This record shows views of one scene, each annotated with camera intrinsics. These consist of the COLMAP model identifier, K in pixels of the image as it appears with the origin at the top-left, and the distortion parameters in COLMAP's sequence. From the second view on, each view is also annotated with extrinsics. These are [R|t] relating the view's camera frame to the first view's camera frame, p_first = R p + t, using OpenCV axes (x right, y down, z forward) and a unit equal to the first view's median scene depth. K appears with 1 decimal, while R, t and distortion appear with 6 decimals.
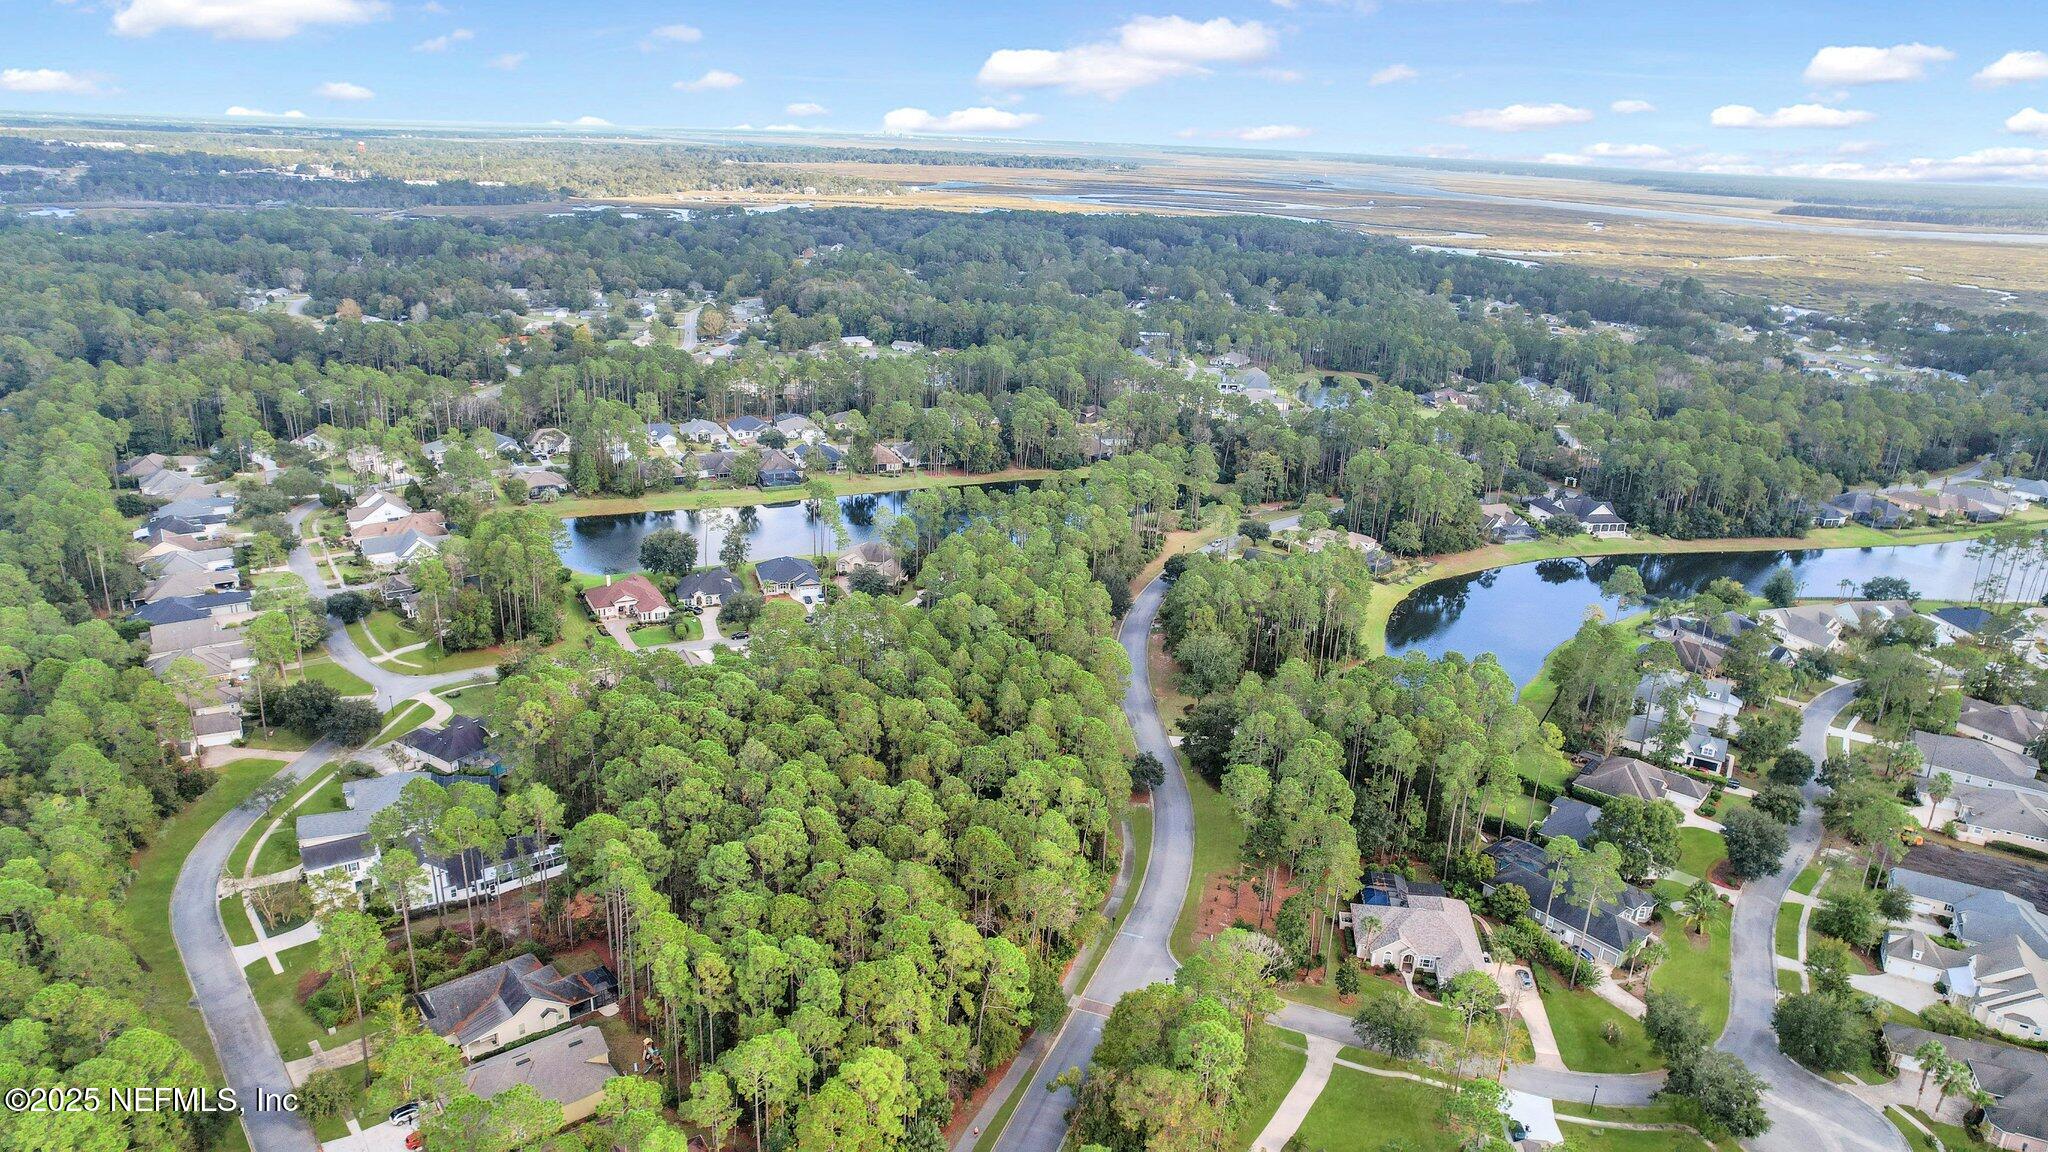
lens RADIAL K [[1306.5, 0, 1032.0], [0, 1306.5, 581.1], [0, 0, 1]] dist [-0.083917, 0.072898]
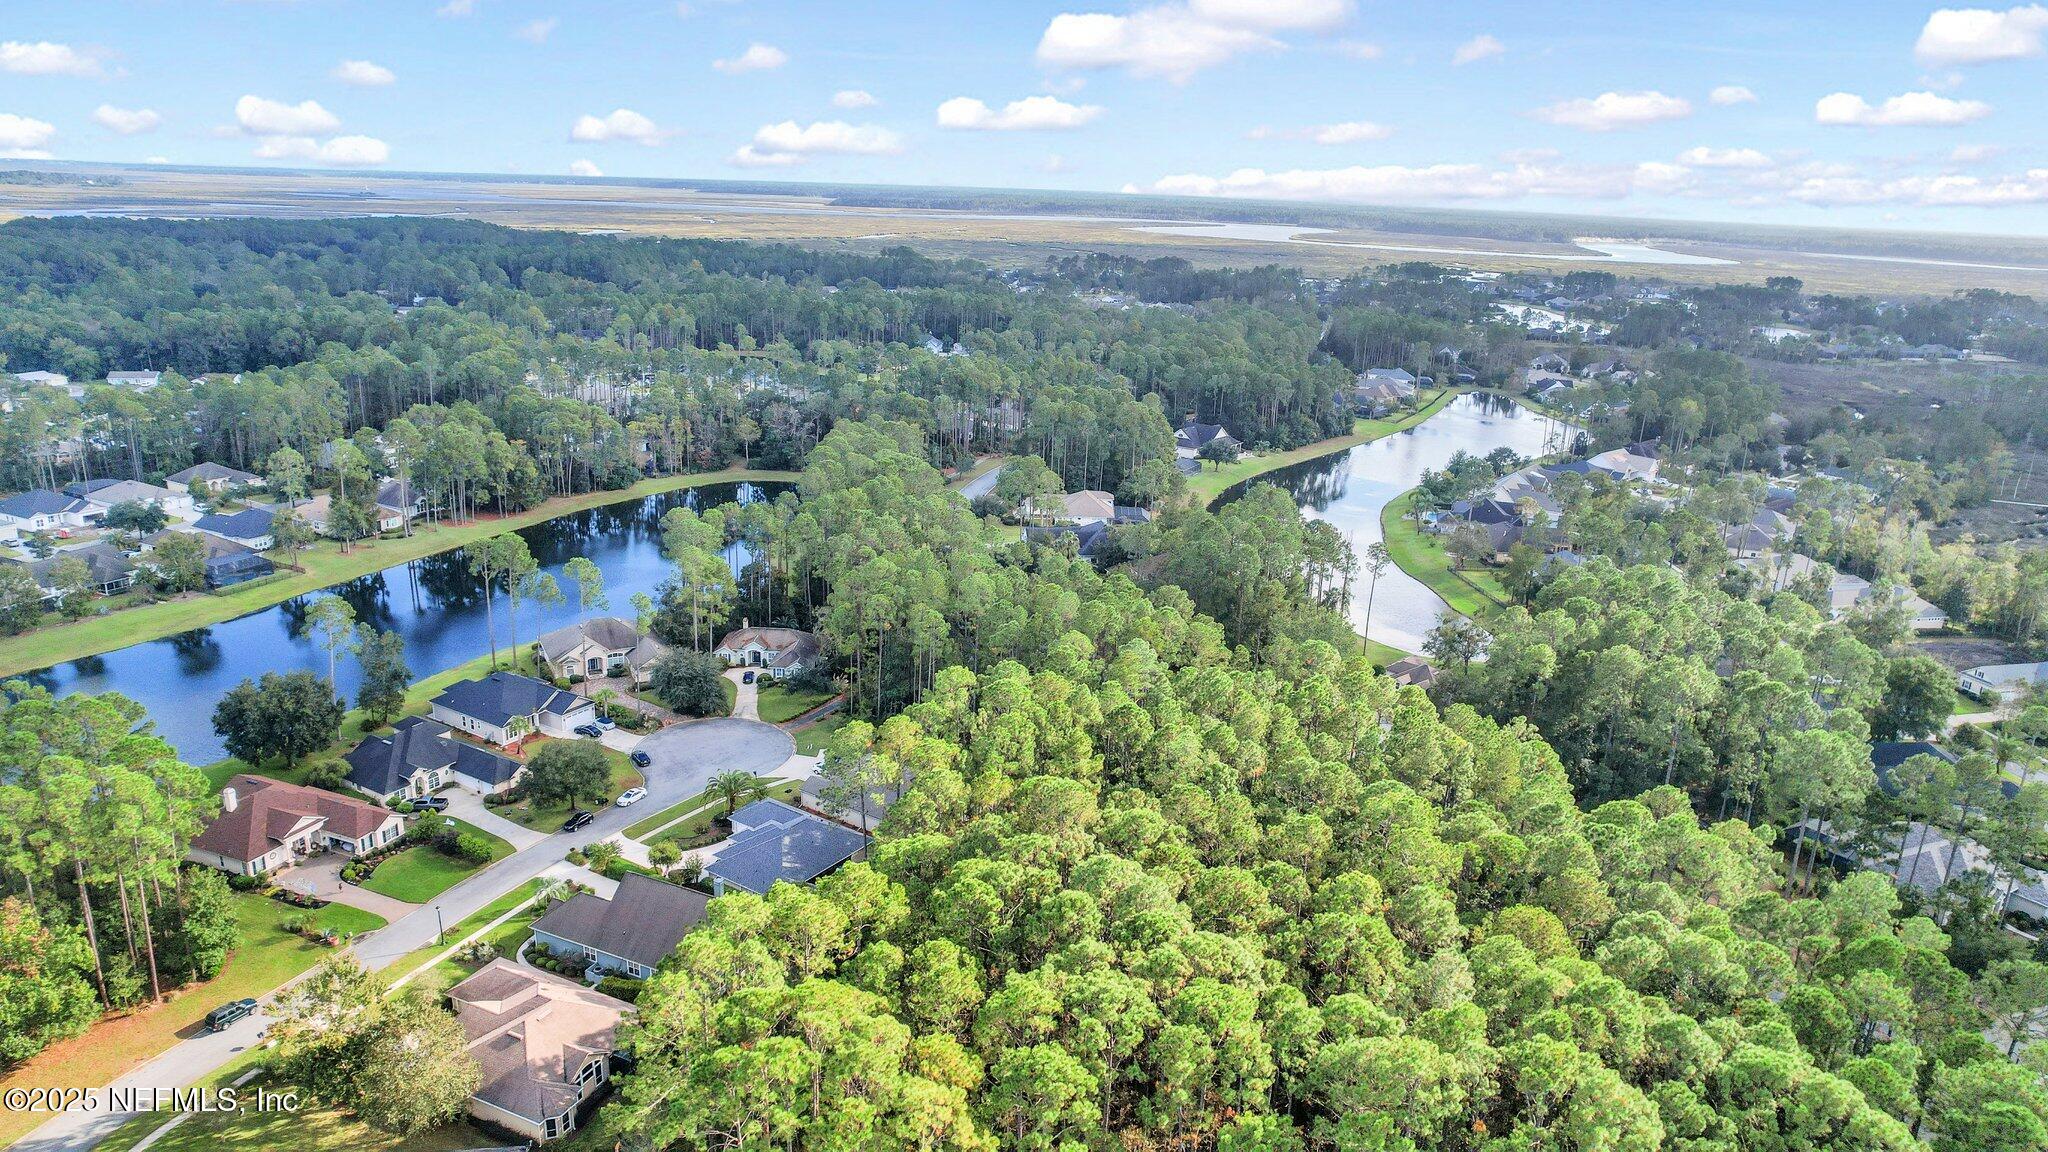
lens RADIAL K [[1316.1, 0, 1032.7], [0, 1316.1, 573.5], [0, 0, 1]] dist [-0.085192, 0.075314]
pose [[0.763843, -0.196035, 0.614910, -0.208998], [0.205848, 0.976994, 0.055763, -0.026762], [-0.611695, 0.083983, 0.786623, 0.240864]]
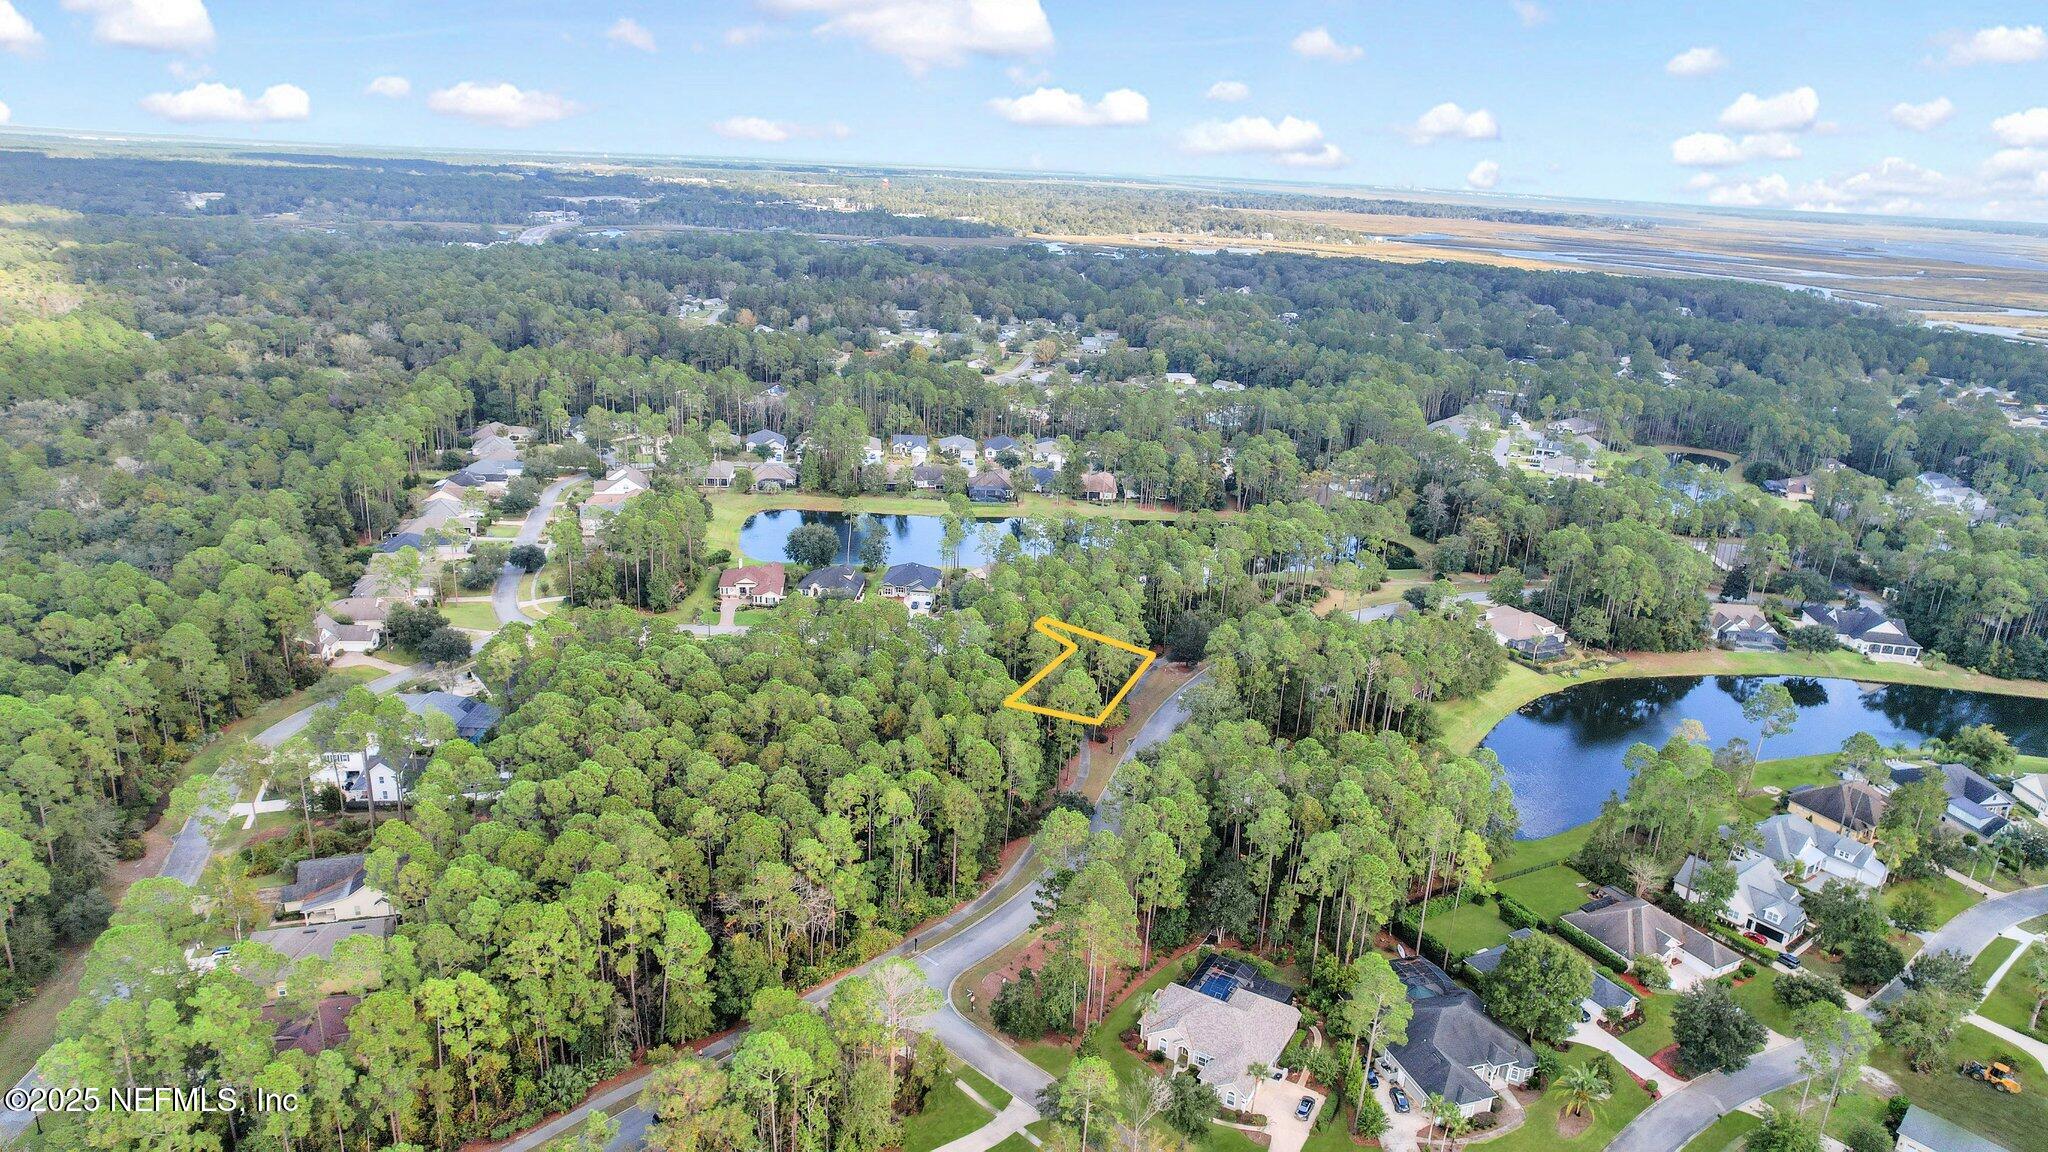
lens RADIAL K [[1306.5, 0, 1032.0], [0, 1306.5, 581.1], [0, 0, 1]] dist [-0.083917, 0.072898]
pose [[0.929725, 0.118674, -0.348608, 0.157670], [-0.130819, 0.991341, -0.011415, -0.002913], [0.344235, 0.056218, 0.937199, 0.033559]]
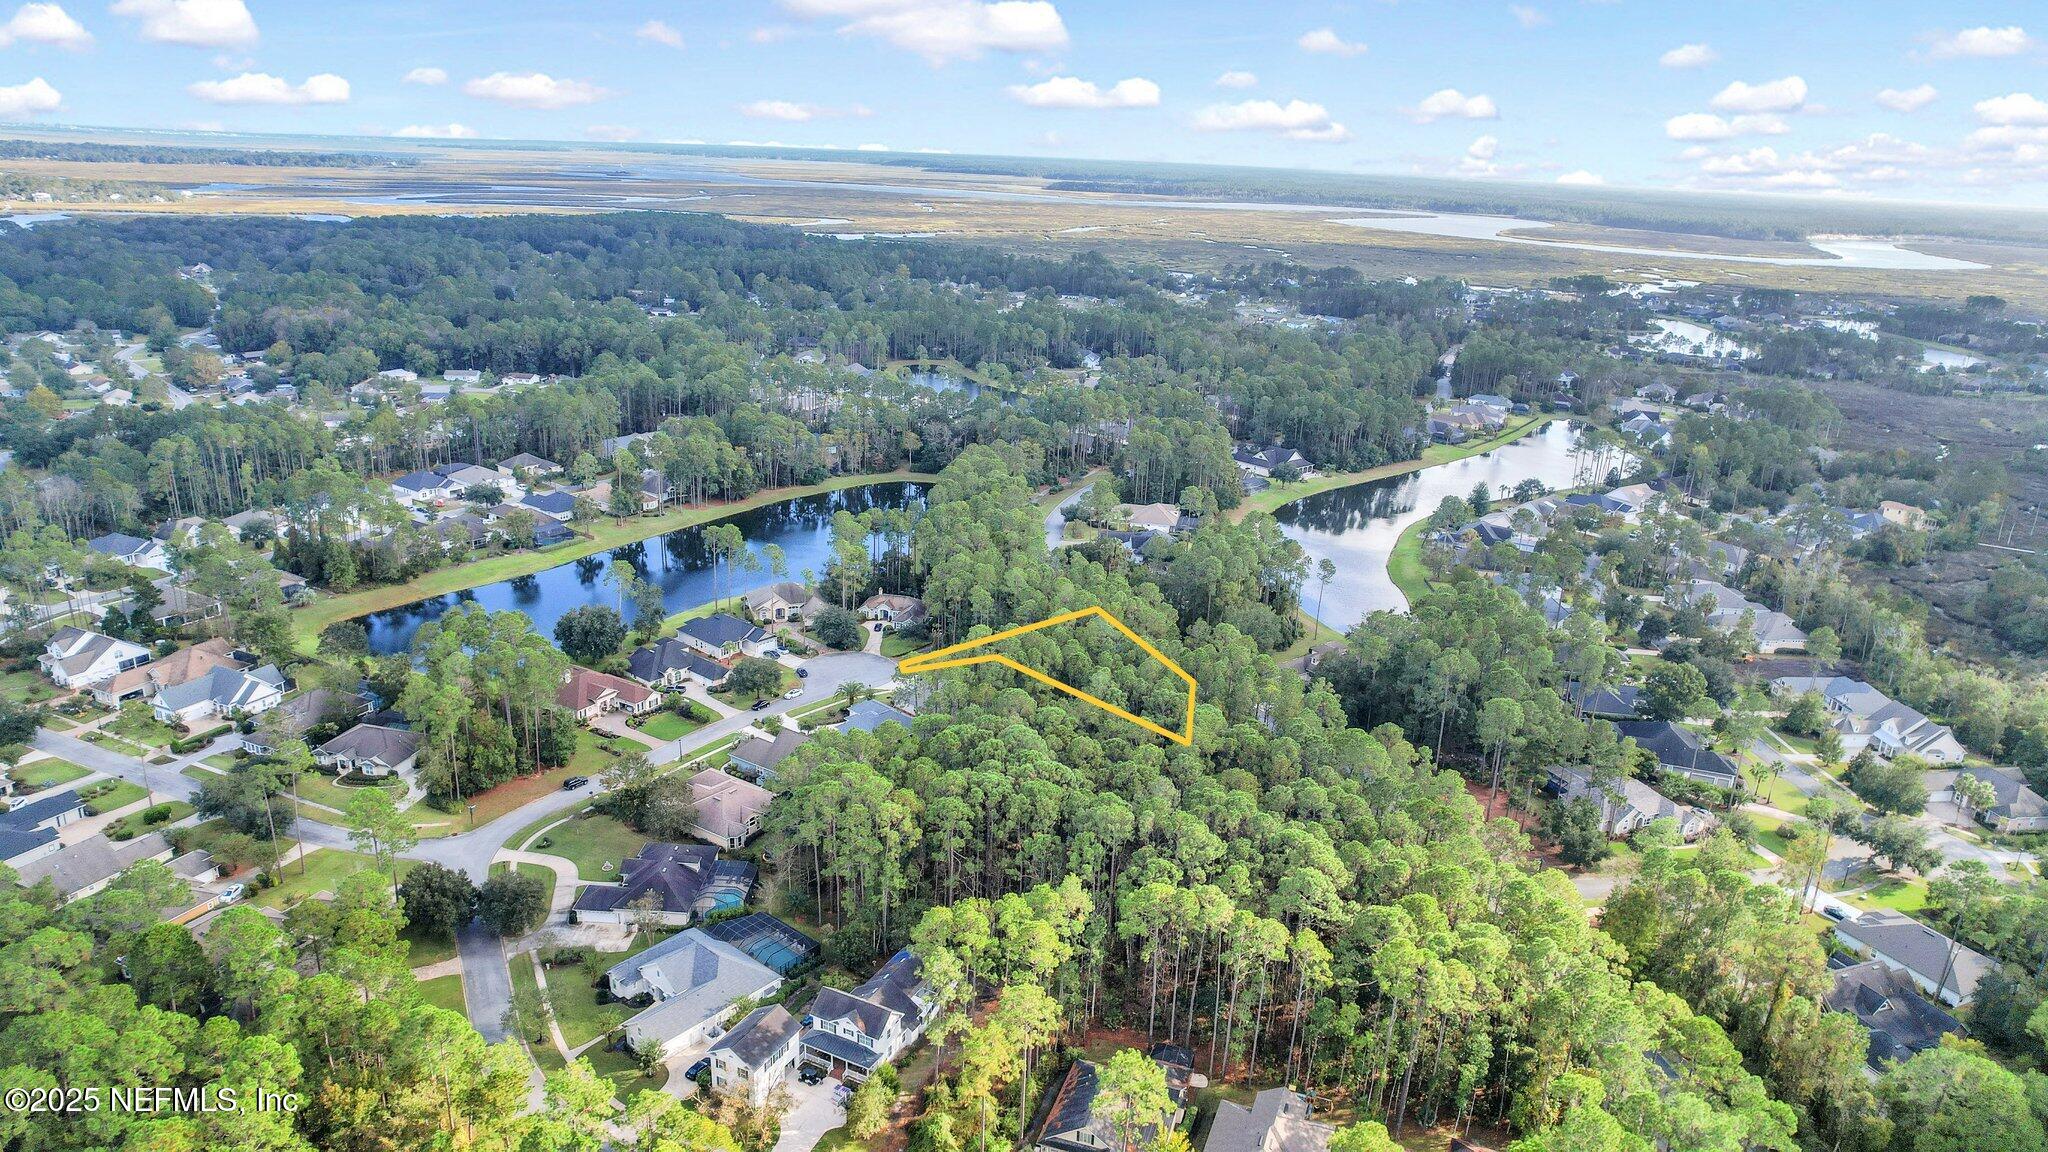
lens RADIAL K [[1306.5, 0, 1032.0], [0, 1306.5, 581.1], [0, 0, 1]] dist [-0.083917, 0.072898]
pose [[0.859304, -0.165472, 0.483958, -0.257116], [0.161209, 0.985614, 0.050758, -0.030827], [-0.485395, 0.034402, 0.873618, 0.067862]]
